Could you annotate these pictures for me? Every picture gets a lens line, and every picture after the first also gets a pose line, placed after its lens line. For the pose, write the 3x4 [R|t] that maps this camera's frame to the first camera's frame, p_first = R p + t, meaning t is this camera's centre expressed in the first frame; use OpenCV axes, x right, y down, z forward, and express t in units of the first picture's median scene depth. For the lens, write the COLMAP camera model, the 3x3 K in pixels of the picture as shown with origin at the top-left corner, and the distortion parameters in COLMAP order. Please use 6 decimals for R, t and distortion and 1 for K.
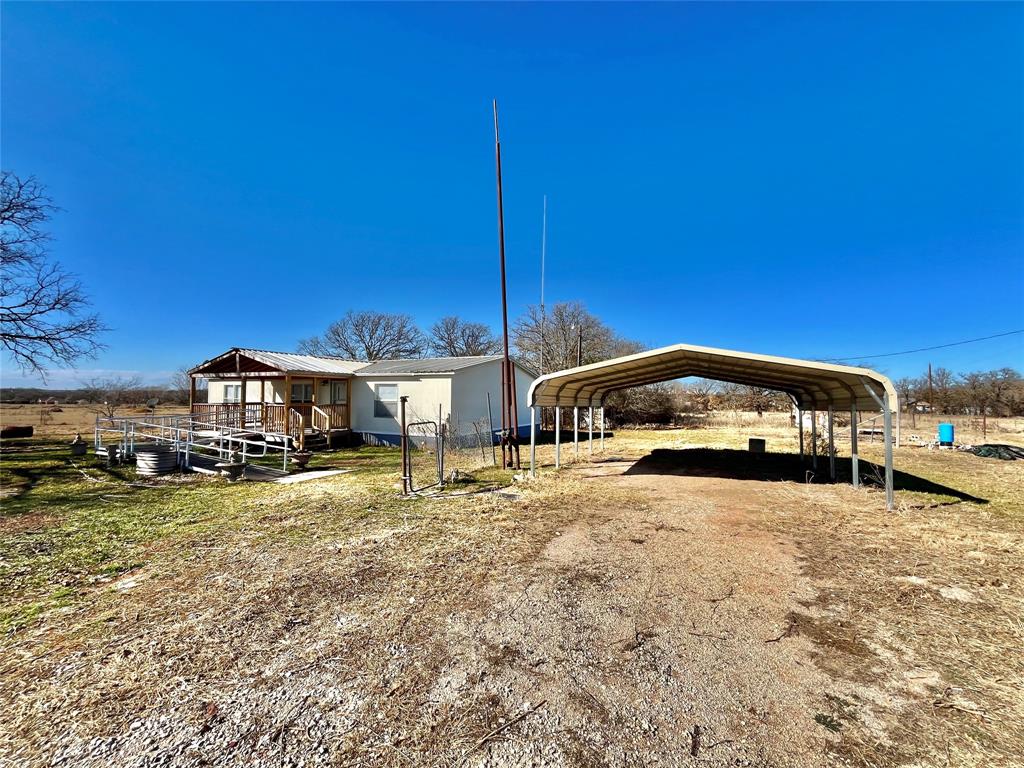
lens RADIAL K [[417.2, 0, 514.0], [0, 417.2, 386.1], [0, 0, 1]] dist [-0.001114, -0.000202]
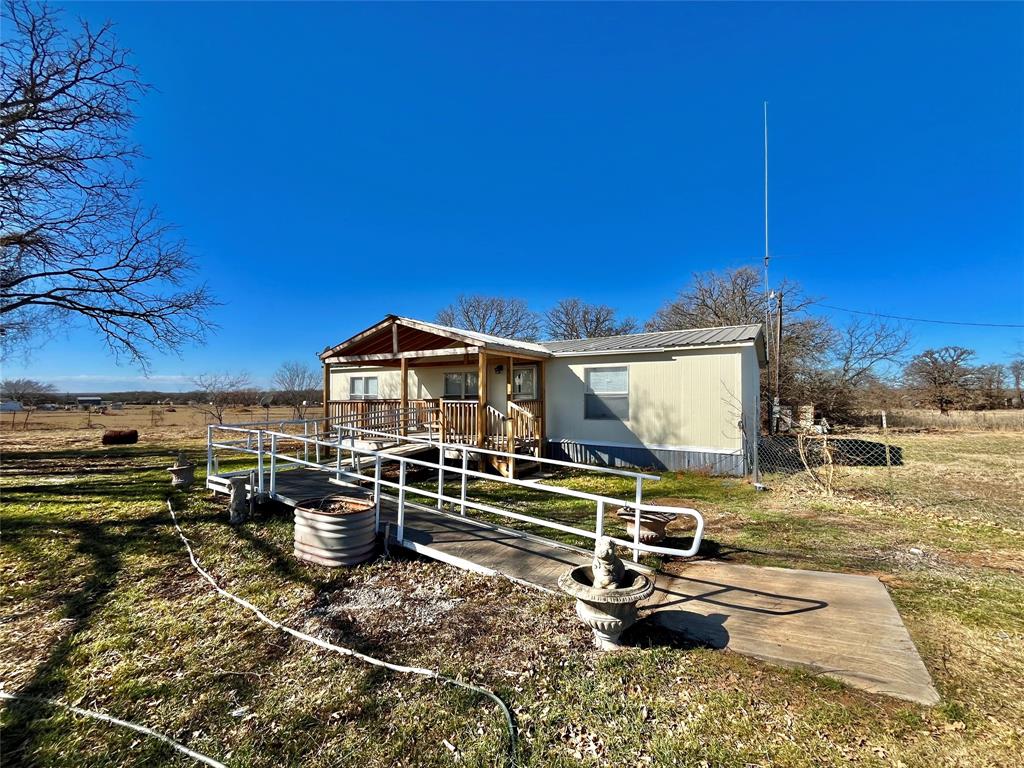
lens RADIAL K [[417.2, 0, 515.7], [0, 417.2, 386.1], [0, 0, 1]] dist [-0.001114, -0.000202]
pose [[0.989710, -0.013794, -0.142422, -0.408388], [0.014558, 0.999885, 0.004325, 0.021942], [0.142346, -0.006353, 0.989797, 0.399952]]
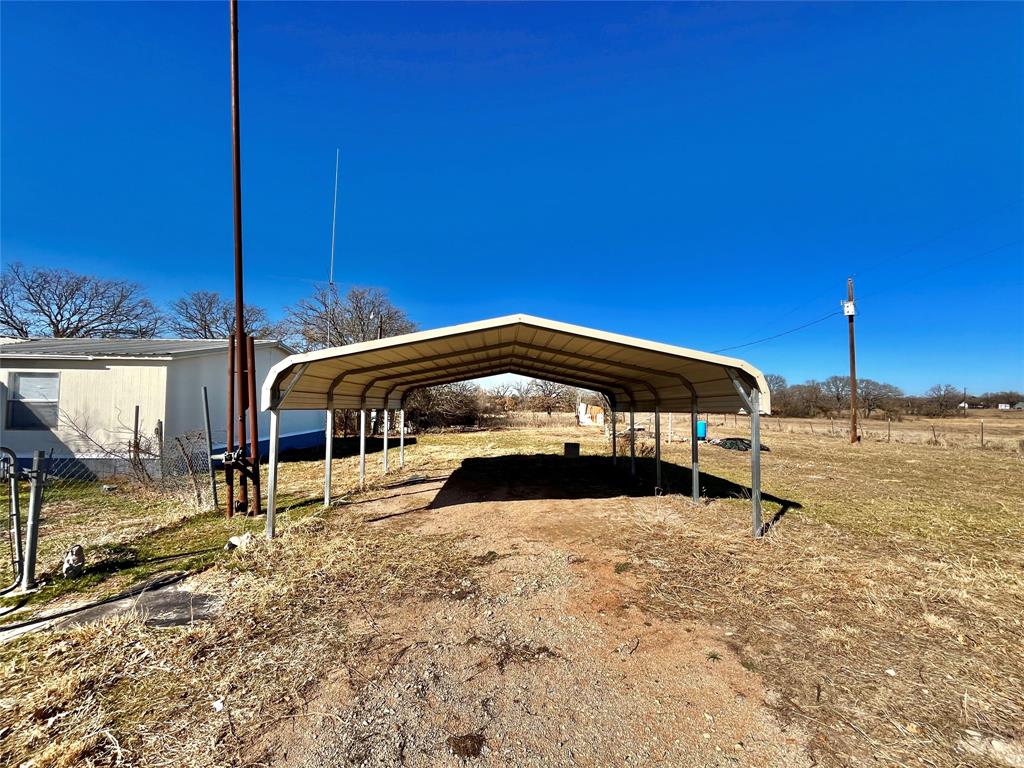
lens RADIAL K [[417.2, 0, 511.3], [0, 417.2, 385.6], [0, 0, 1]] dist [-0.001114, -0.000202]
pose [[0.898122, 0.017535, 0.439397, 0.048573], [-0.015538, 0.999846, -0.008141, 0.008601], [-0.439472, 0.000484, 0.898256, 0.199858]]
